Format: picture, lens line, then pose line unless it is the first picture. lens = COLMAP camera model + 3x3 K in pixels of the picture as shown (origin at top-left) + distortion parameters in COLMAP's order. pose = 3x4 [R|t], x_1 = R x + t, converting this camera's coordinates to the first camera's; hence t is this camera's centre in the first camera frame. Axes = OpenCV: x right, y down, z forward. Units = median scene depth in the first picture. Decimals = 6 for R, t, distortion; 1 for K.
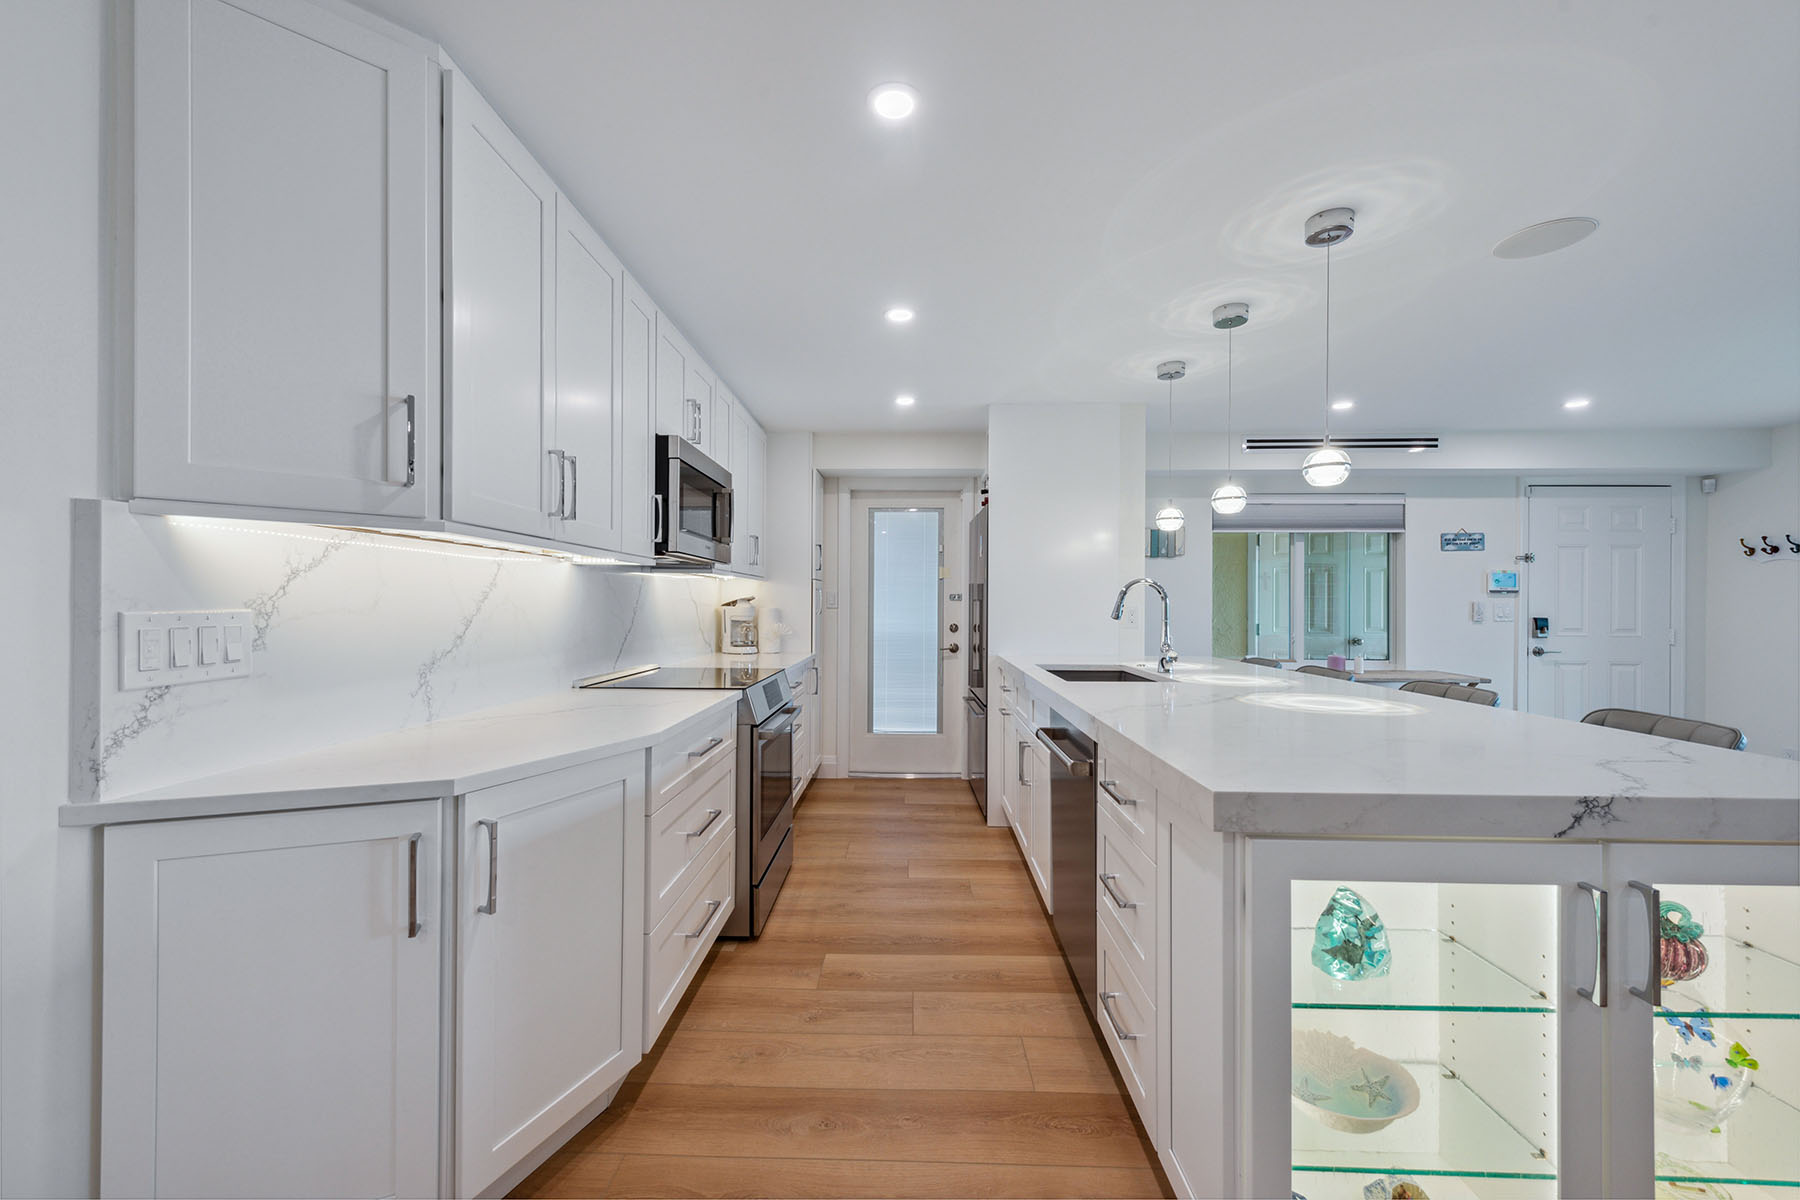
lens RADIAL K [[703.3, 0, 897.0], [0, 703.3, 605.4], [0, 0, 1]] dist [0.005895, -0.000626]
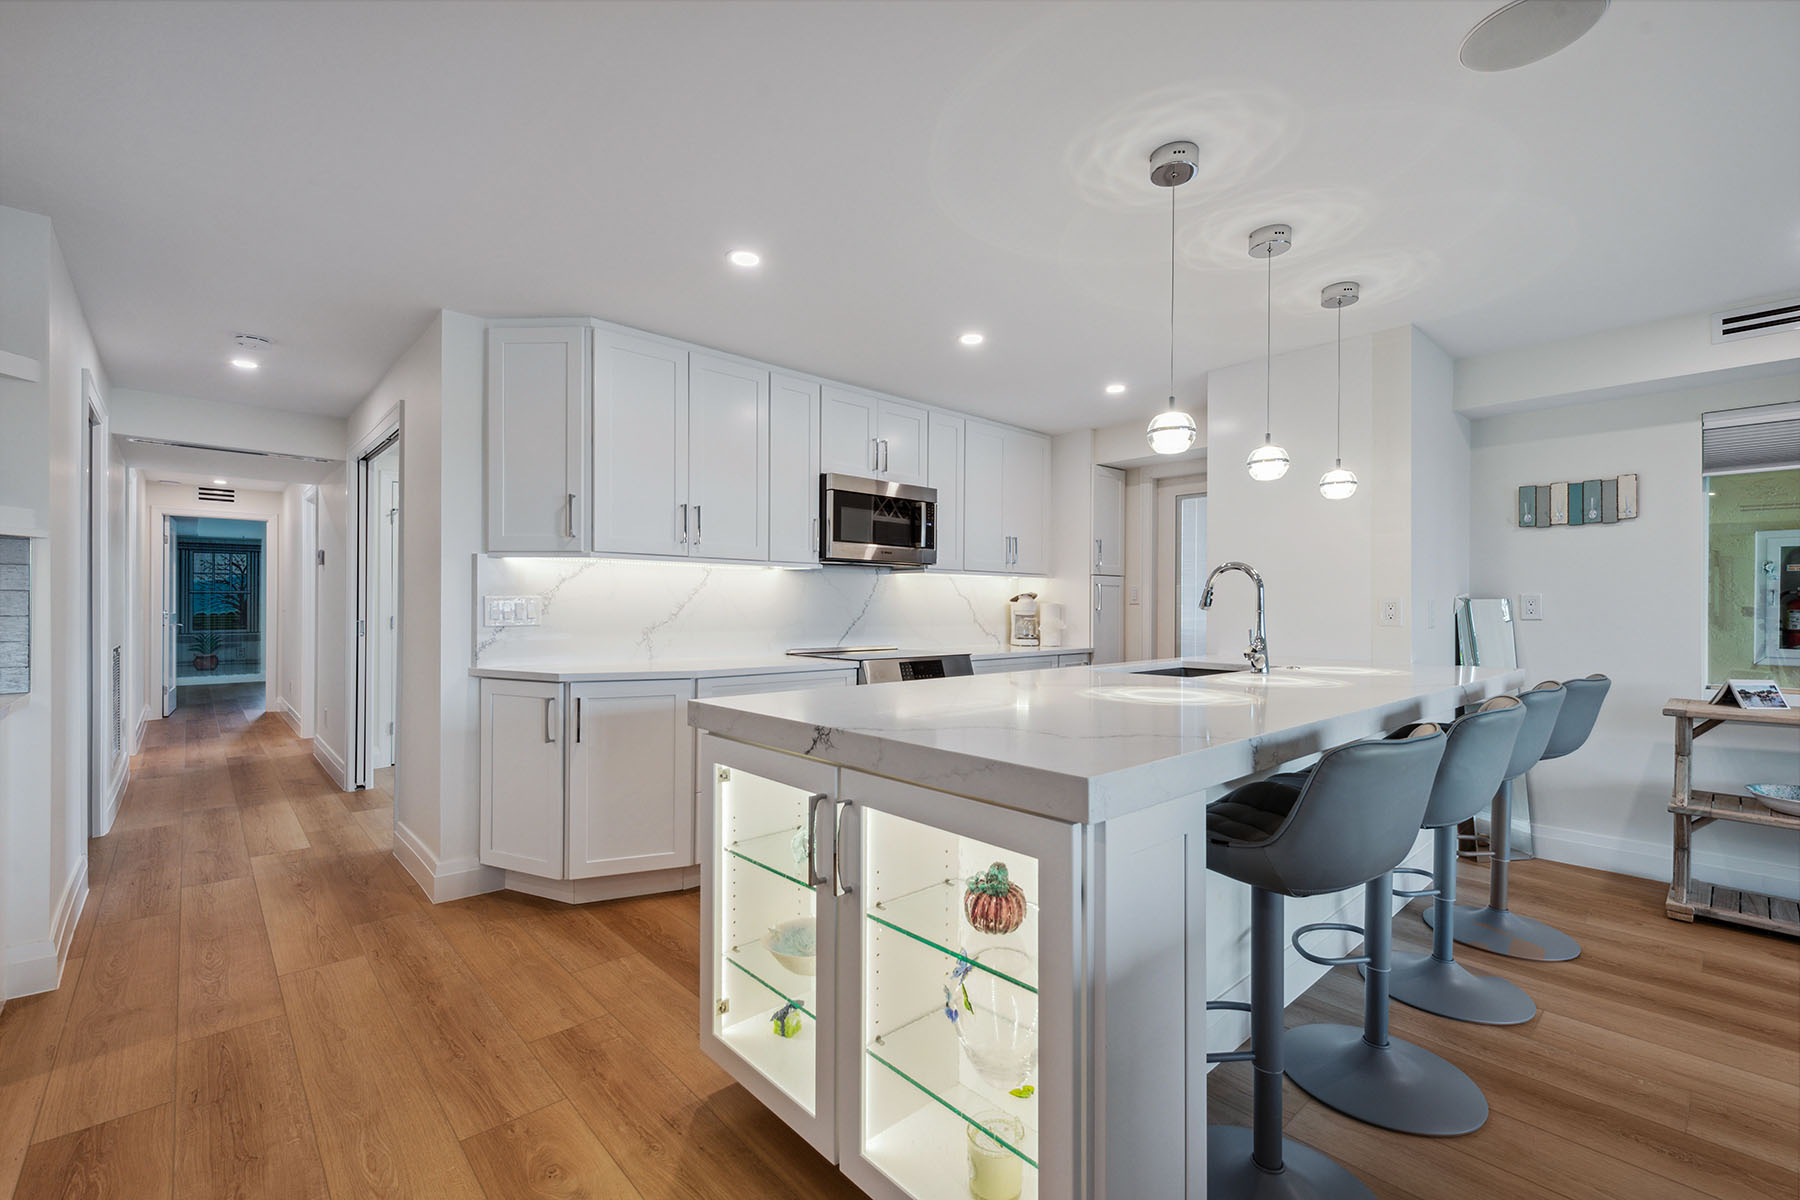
lens RADIAL K [[774.2, 0, 895.4], [0, 774.2, 606.2], [0, 0, 1]] dist [0.007088, -0.000294]
pose [[0.691422, -0.002740, -0.722446, 0.884986], [-0.001789, 0.999983, -0.005504, 0.026402], [0.722449, 0.005098, 0.691406, 0.055335]]
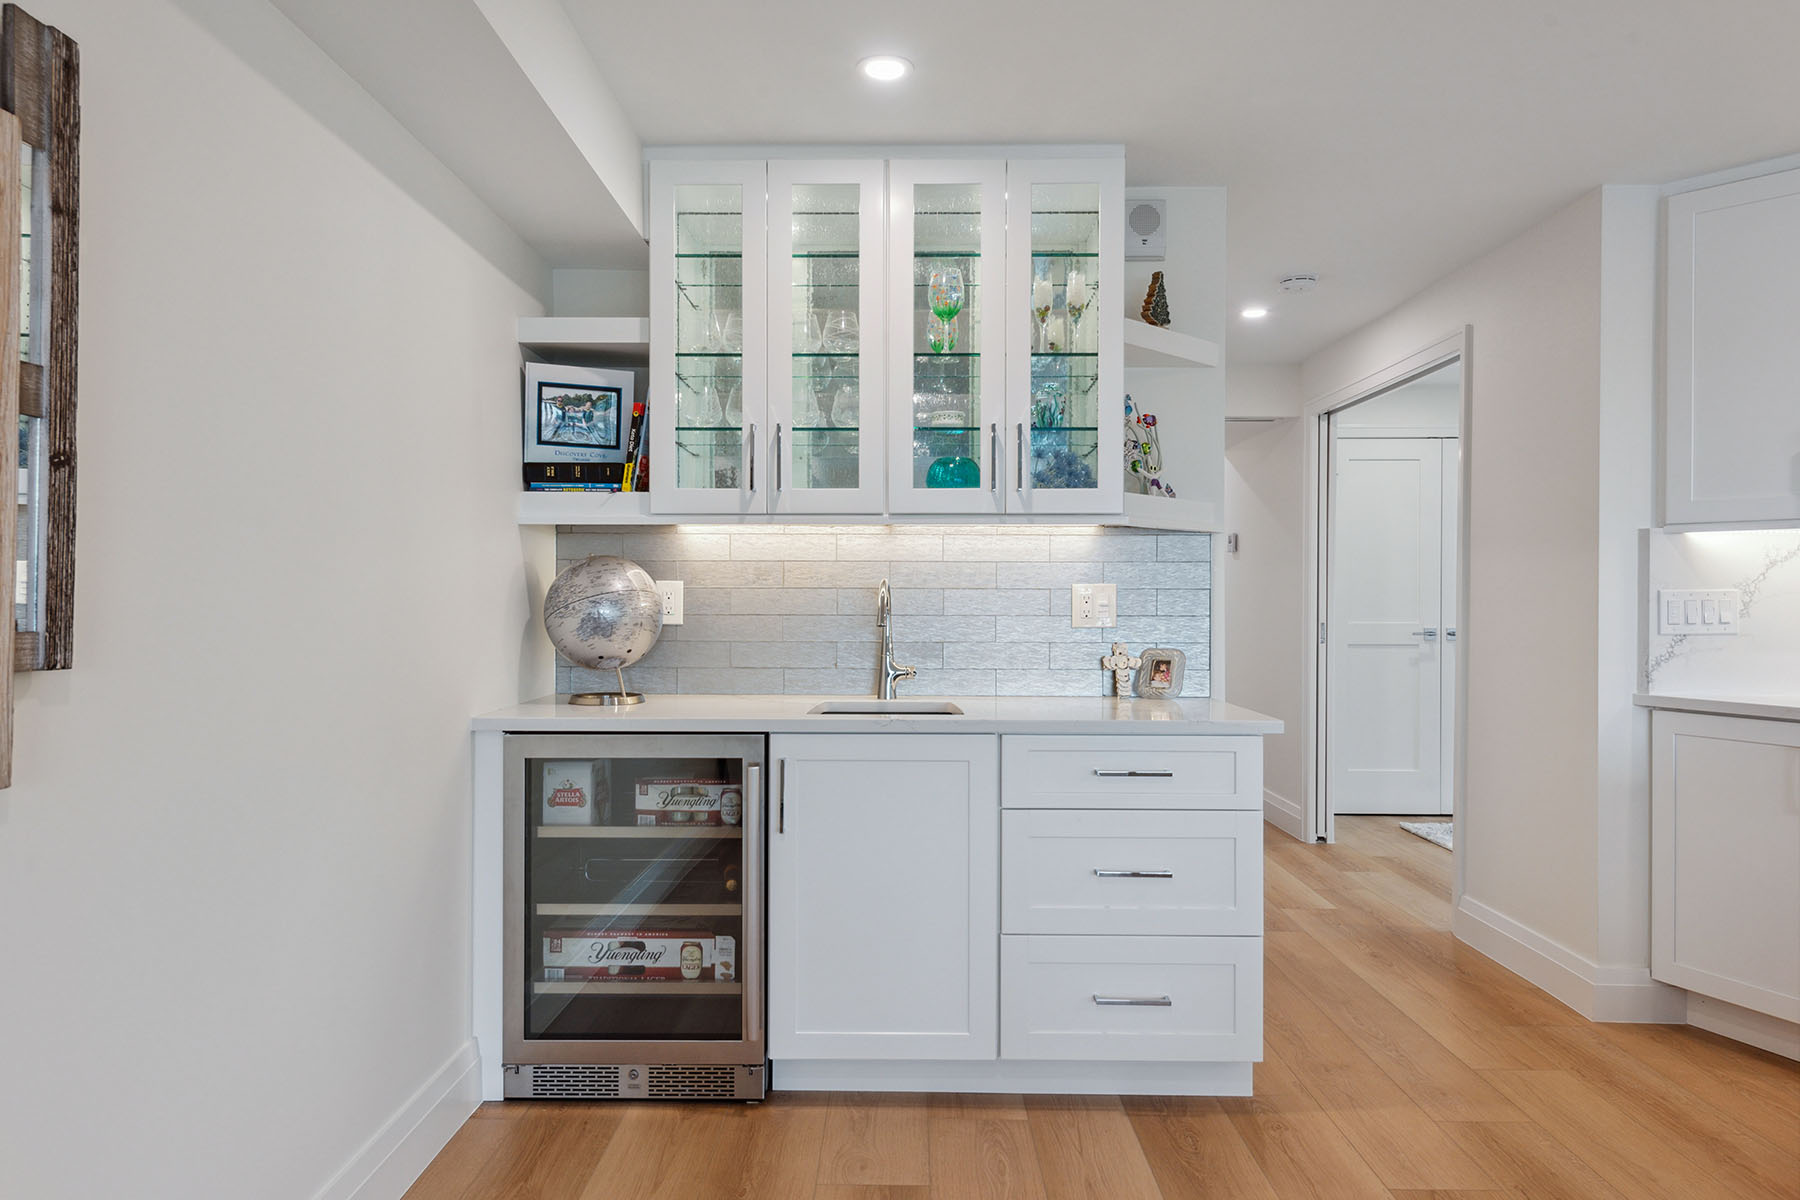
lens RADIAL K [[1181.8, 0, 896.6], [0, 1181.8, 608.0], [0, 0, 1]] dist [0.018503, -0.001454]
pose [[0.025975, 0.001332, -0.999662, 0.817503], [-0.002896, 0.999995, 0.001257, 0.024763], [0.999658, 0.002863, 0.025979, -0.441037]]
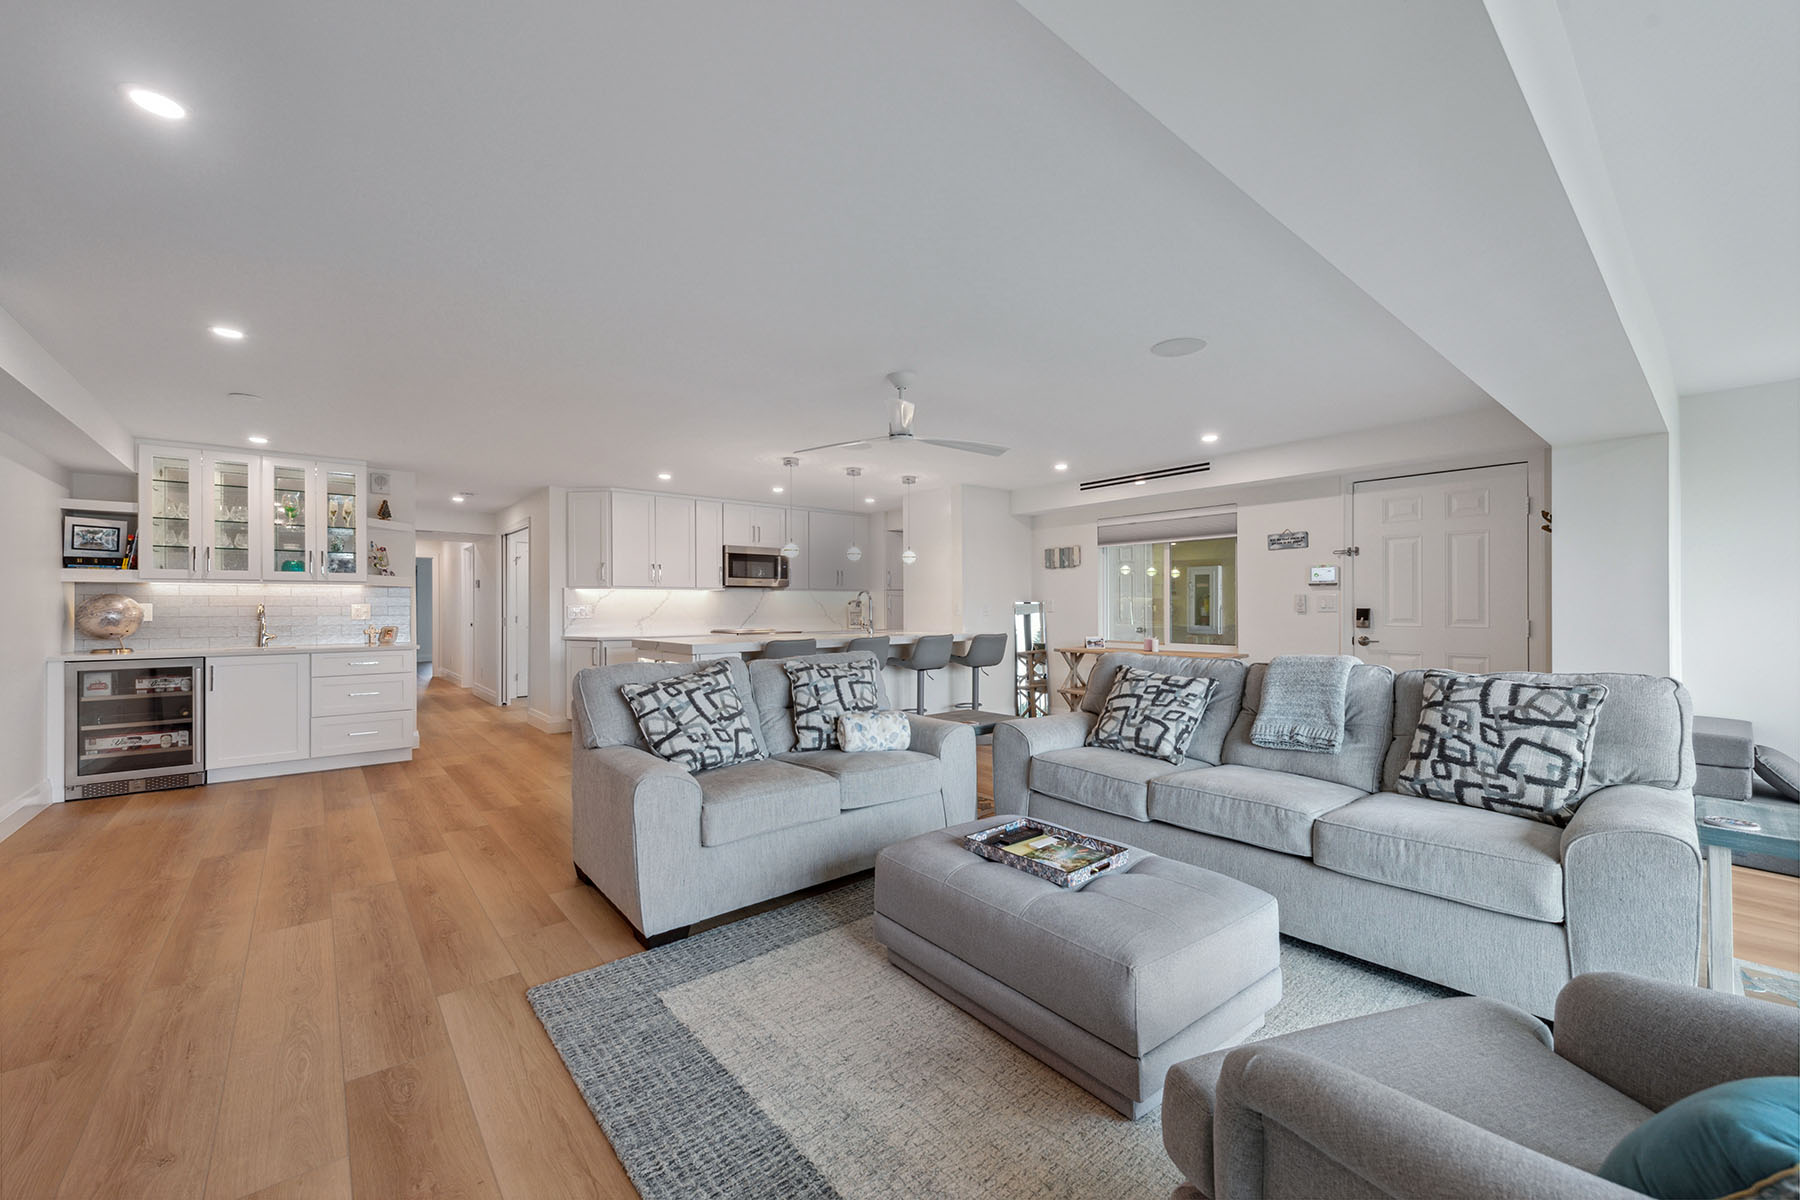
lens RADIAL K [[703.3, 0, 897.0], [0, 703.3, 605.4], [0, 0, 1]] dist [0.005895, -0.000626]
pose [[0.658660, -0.008724, -0.752390, 2.378490], [0.006782, 0.999961, -0.005657, 0.026798], [0.752410, -0.001376, 0.658694, -0.382451]]
